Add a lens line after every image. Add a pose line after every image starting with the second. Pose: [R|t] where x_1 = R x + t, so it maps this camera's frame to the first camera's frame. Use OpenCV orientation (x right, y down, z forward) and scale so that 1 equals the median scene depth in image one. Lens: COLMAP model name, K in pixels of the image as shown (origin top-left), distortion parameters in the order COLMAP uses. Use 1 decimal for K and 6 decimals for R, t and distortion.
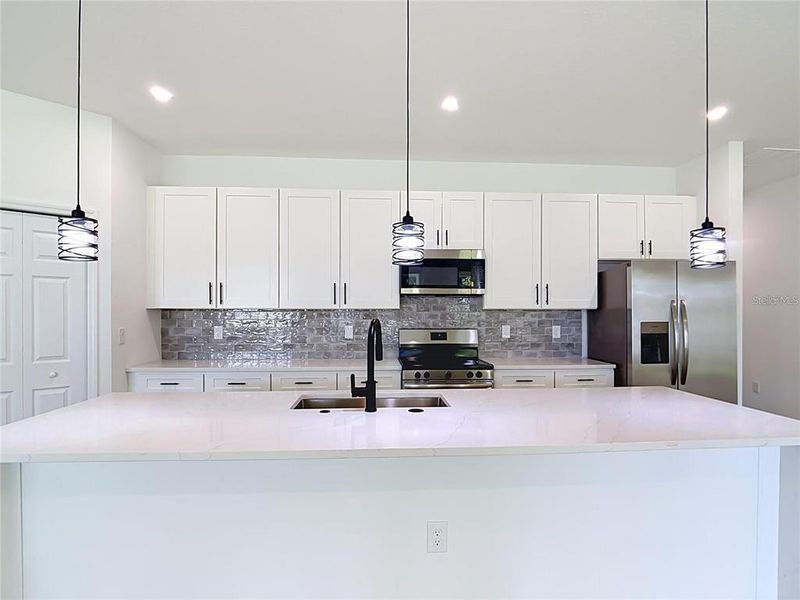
lens RADIAL K [[463.7, 0, 399.8], [0, 463.7, 305.3], [0, 0, 1]] dist [-0.032379, 0.012452]
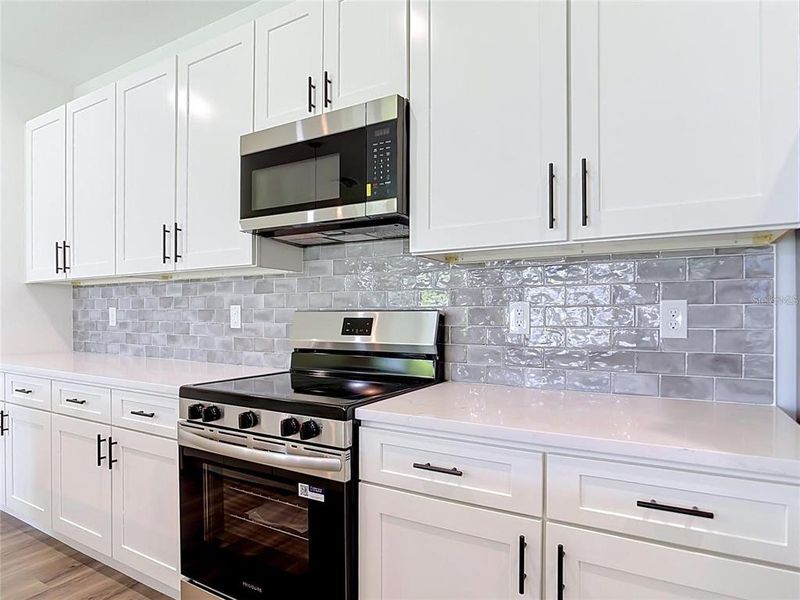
lens RADIAL K [[463.7, 0, 406.5], [0, 463.7, 318.8], [0, 0, 1]] dist [-0.032379, 0.012452]
pose [[0.839004, 0.004945, -0.544102, 0.368761], [0.006486, 0.999797, 0.019087, 0.051129], [0.544086, -0.019543, 0.838802, 0.648018]]
